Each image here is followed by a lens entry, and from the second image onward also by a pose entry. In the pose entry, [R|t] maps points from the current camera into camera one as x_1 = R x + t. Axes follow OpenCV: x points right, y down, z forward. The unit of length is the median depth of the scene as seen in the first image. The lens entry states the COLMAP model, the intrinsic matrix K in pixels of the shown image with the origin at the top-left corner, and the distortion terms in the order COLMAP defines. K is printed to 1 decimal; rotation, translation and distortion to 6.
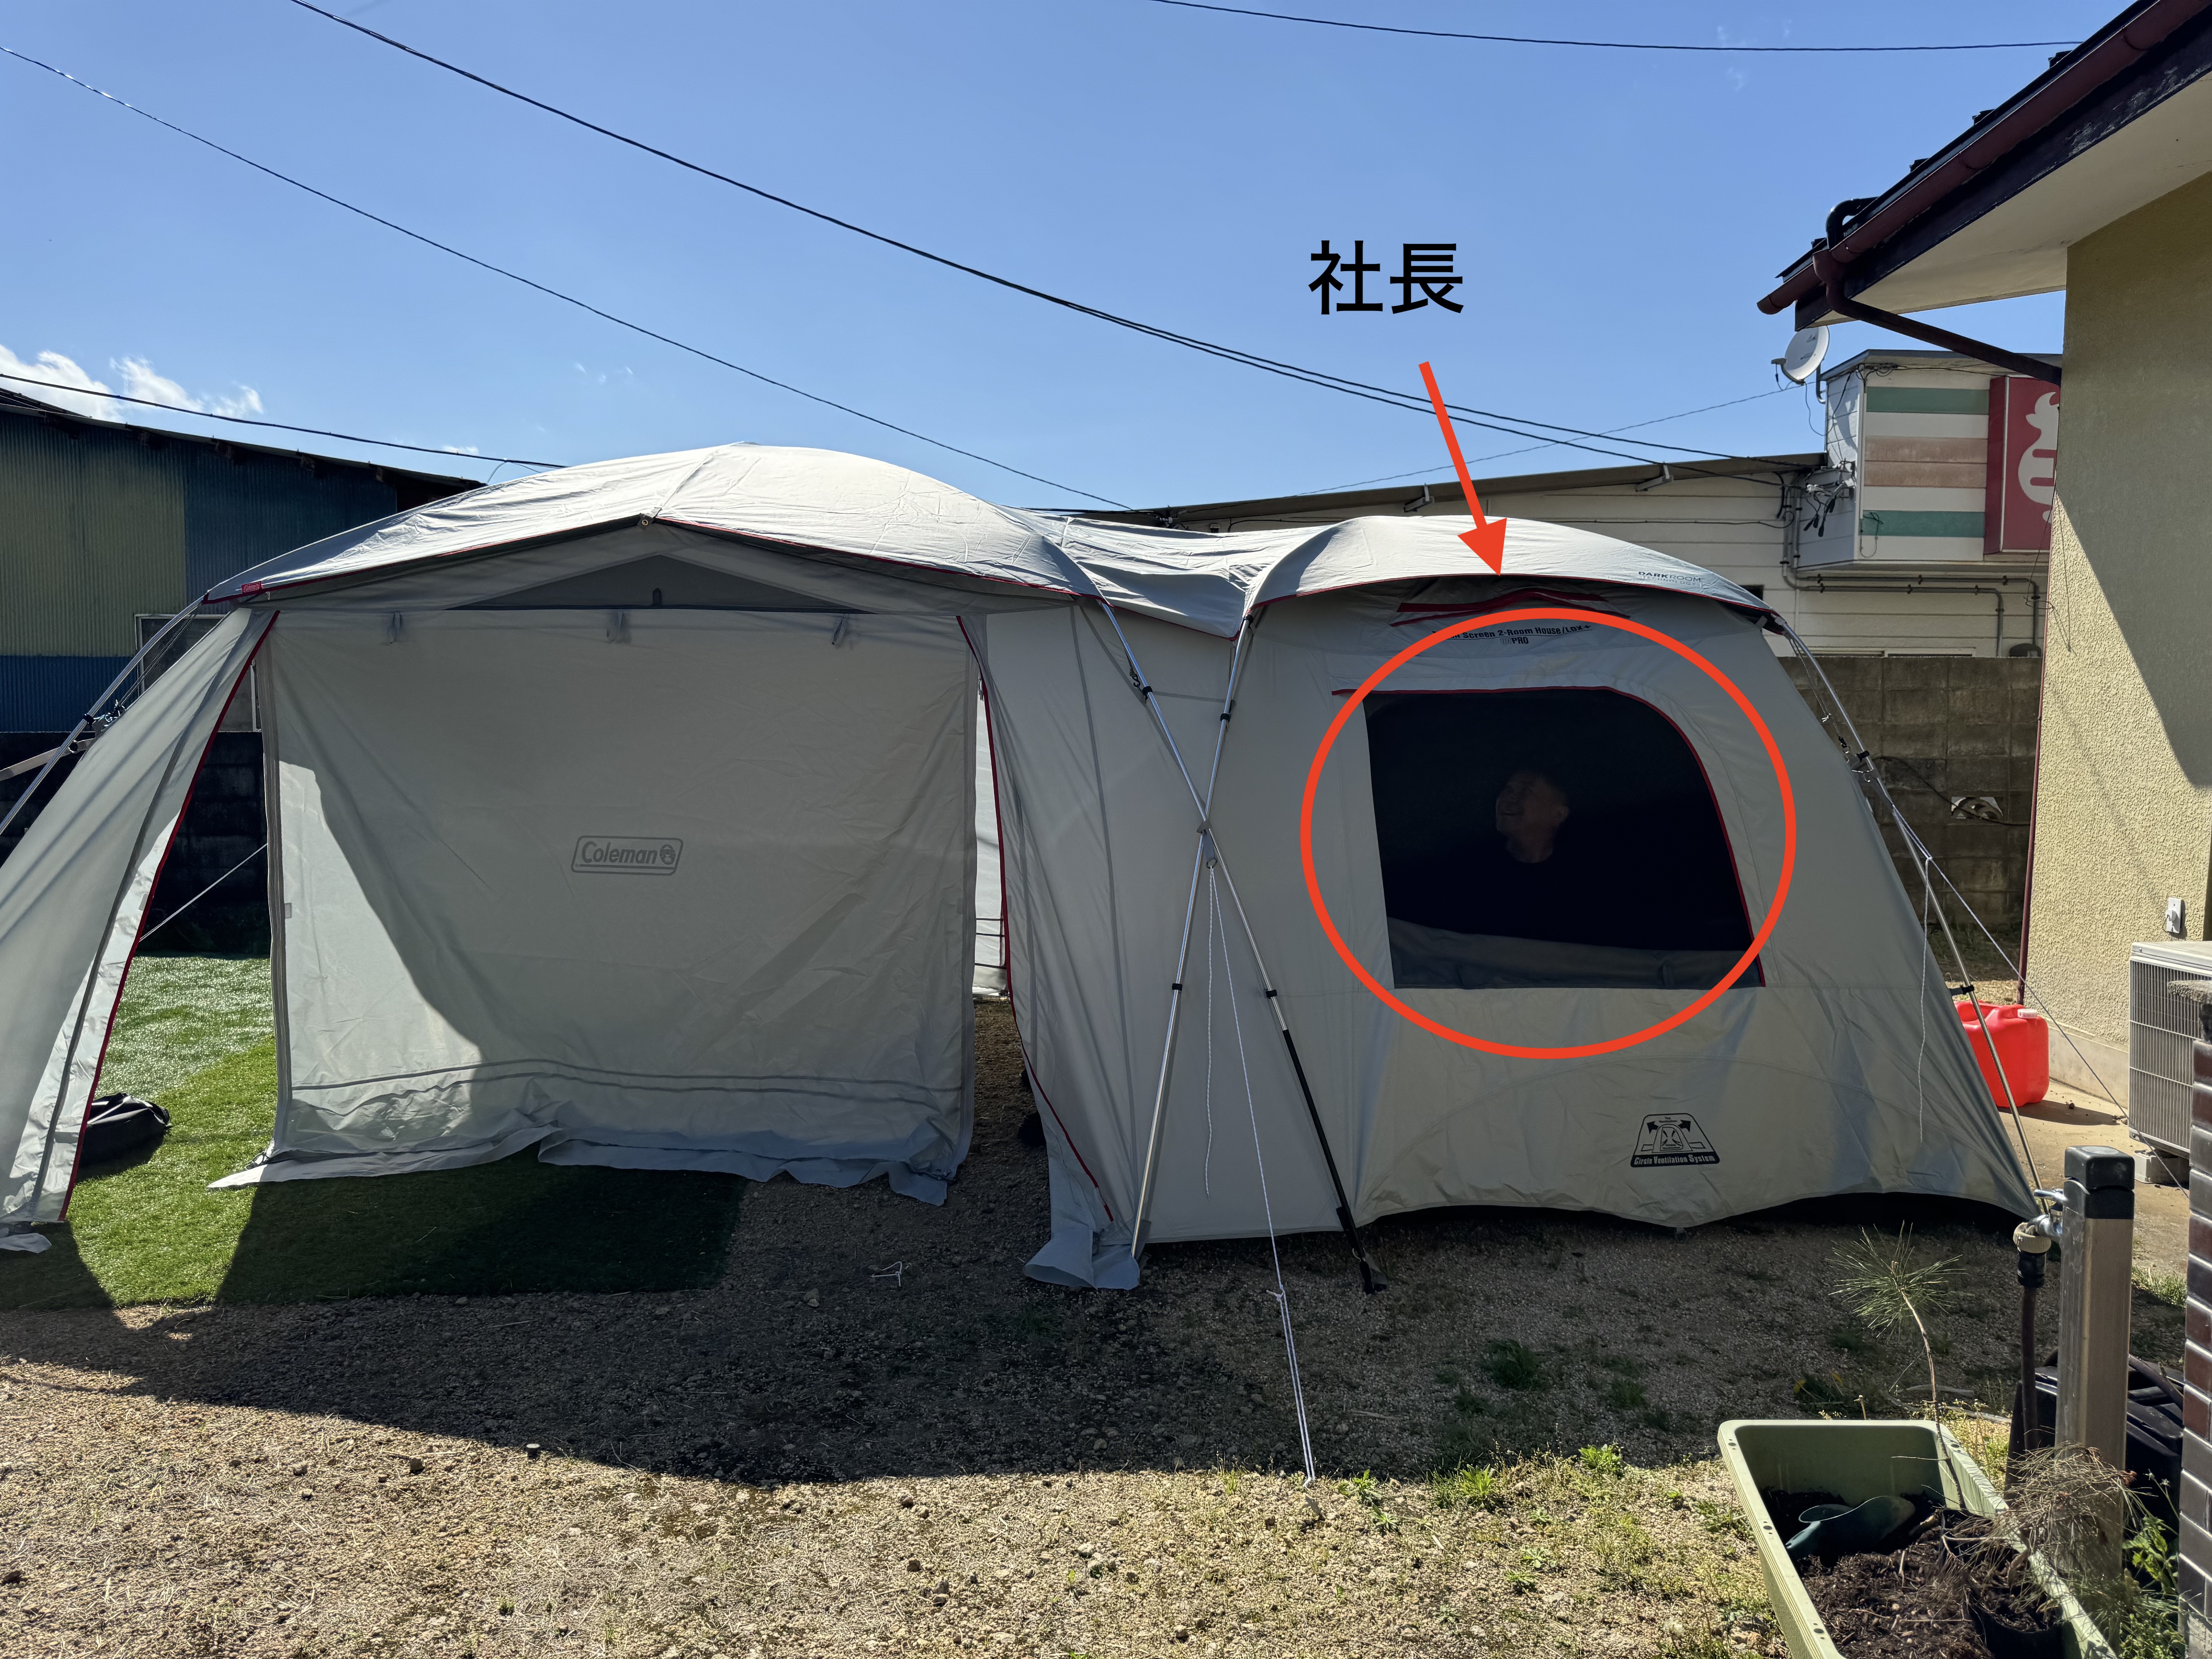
lens RADIAL K [[1554.0, 0, 1069.3], [0, 1554.0, 788.6], [0, 0, 1]] dist [0.142347, -0.224747]
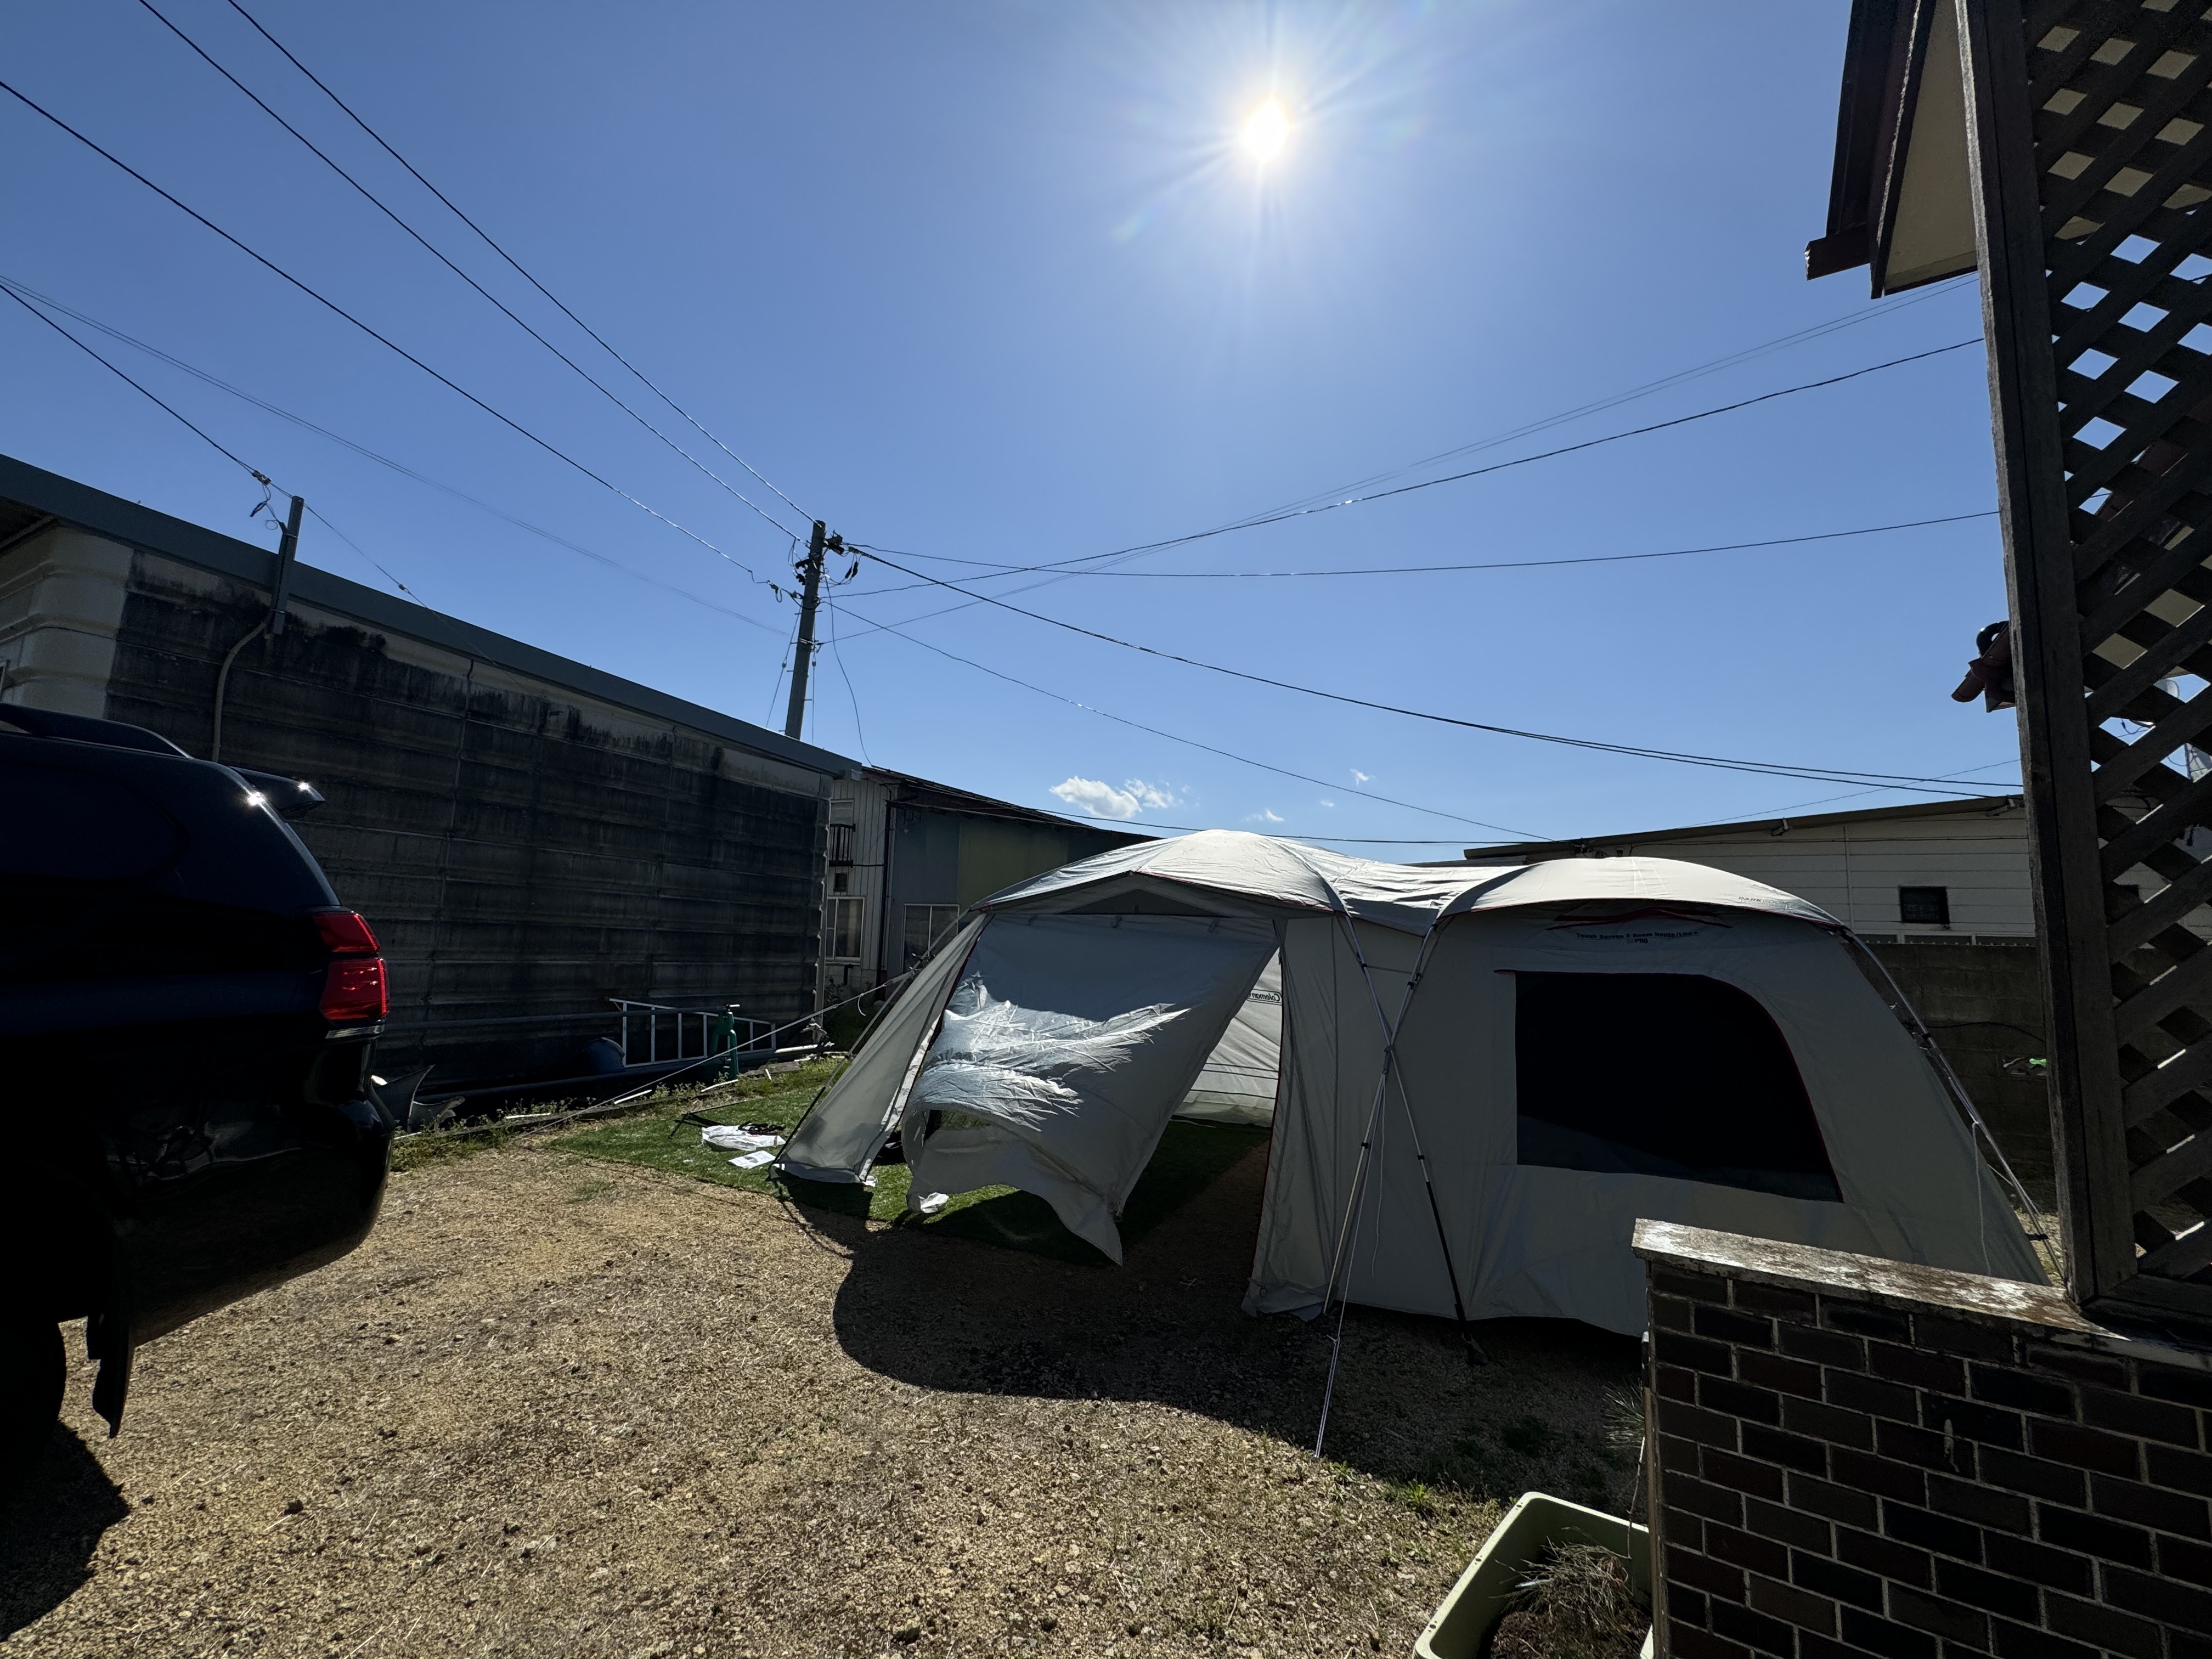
lens RADIAL K [[876.4, 0, 1106.0], [0, 876.4, 829.5], [0, 0, 1]] dist [-0.001021, -0.000067]
pose [[0.857598, -0.038963, -0.512842, 0.345215], [-0.056418, 0.983982, -0.169102, -0.034112], [0.511217, 0.173956, 0.841663, -0.002199]]
